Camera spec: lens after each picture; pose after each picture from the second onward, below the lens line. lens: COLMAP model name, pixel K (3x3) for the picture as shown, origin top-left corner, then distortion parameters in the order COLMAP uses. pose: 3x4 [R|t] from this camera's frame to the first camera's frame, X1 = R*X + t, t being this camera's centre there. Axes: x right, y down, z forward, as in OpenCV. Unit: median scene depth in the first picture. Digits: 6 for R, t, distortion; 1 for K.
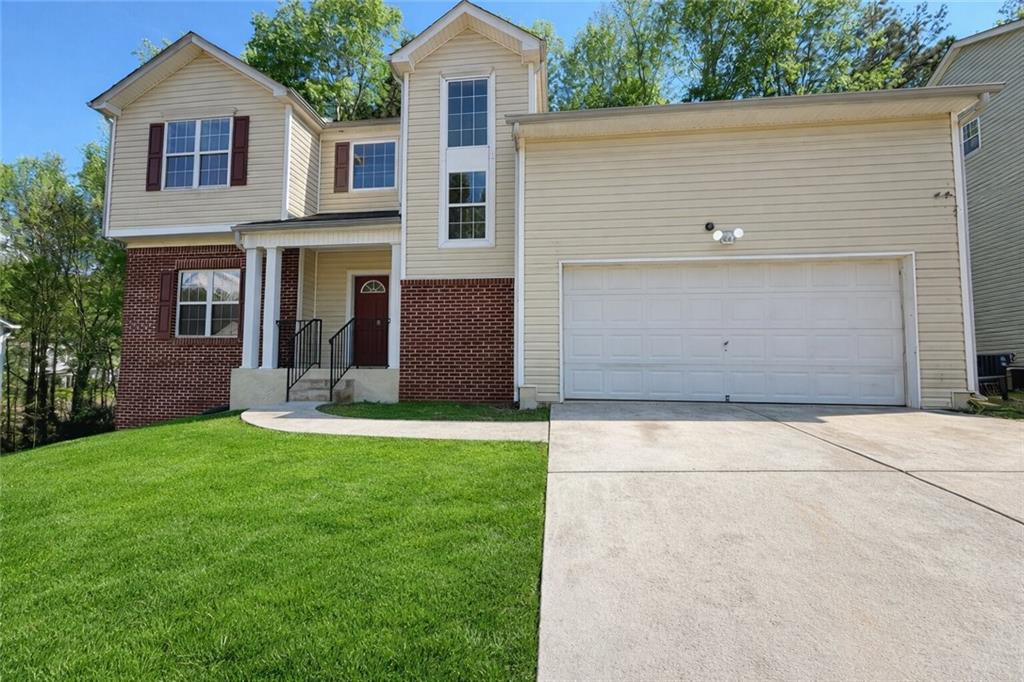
lens RADIAL K [[405.6, 0, 512.0], [0, 405.6, 341.0], [0, 0, 1]] dist [0.000871, 0.000013]
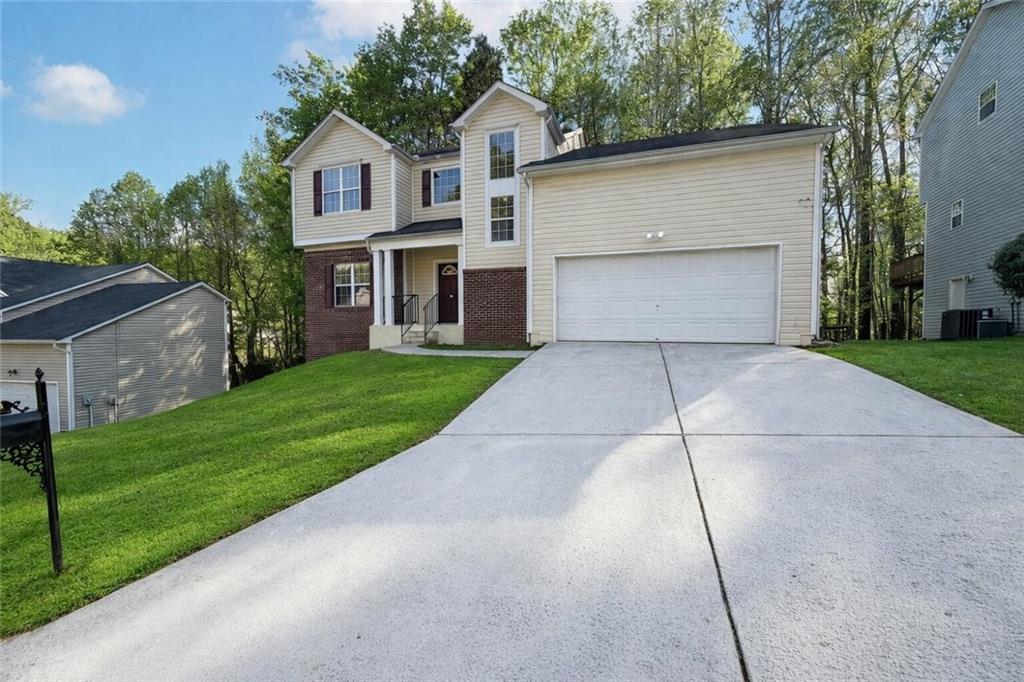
lens RADIAL K [[405.6, 0, 512.0], [0, 405.6, 341.0], [0, 0, 1]] dist [0.000871, 0.000013]
pose [[0.977070, 0.000802, -0.212915, 0.235274], [0.019682, 0.995371, 0.094070, -0.013304], [0.212004, -0.096104, 0.972532, -0.501271]]
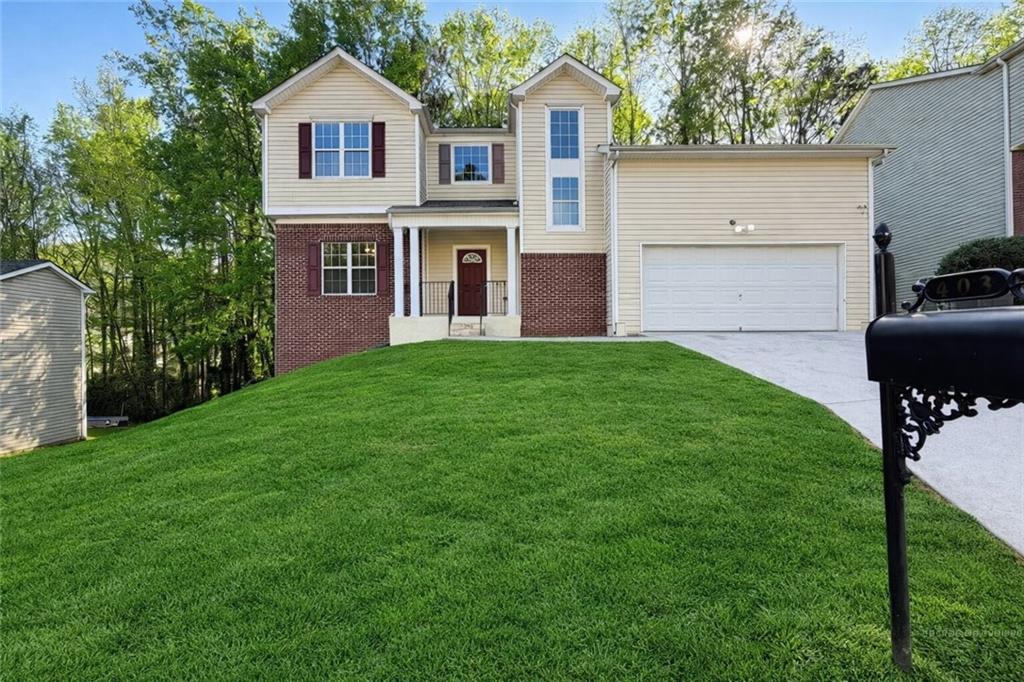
lens RADIAL K [[405.6, 0, 512.0], [0, 405.6, 341.0], [0, 0, 1]] dist [0.000871, 0.000013]
pose [[0.993385, -0.004621, 0.114737, -0.432541], [-0.001271, 0.998686, 0.051225, 0.080988], [-0.114823, -0.051032, 0.992074, -0.397035]]
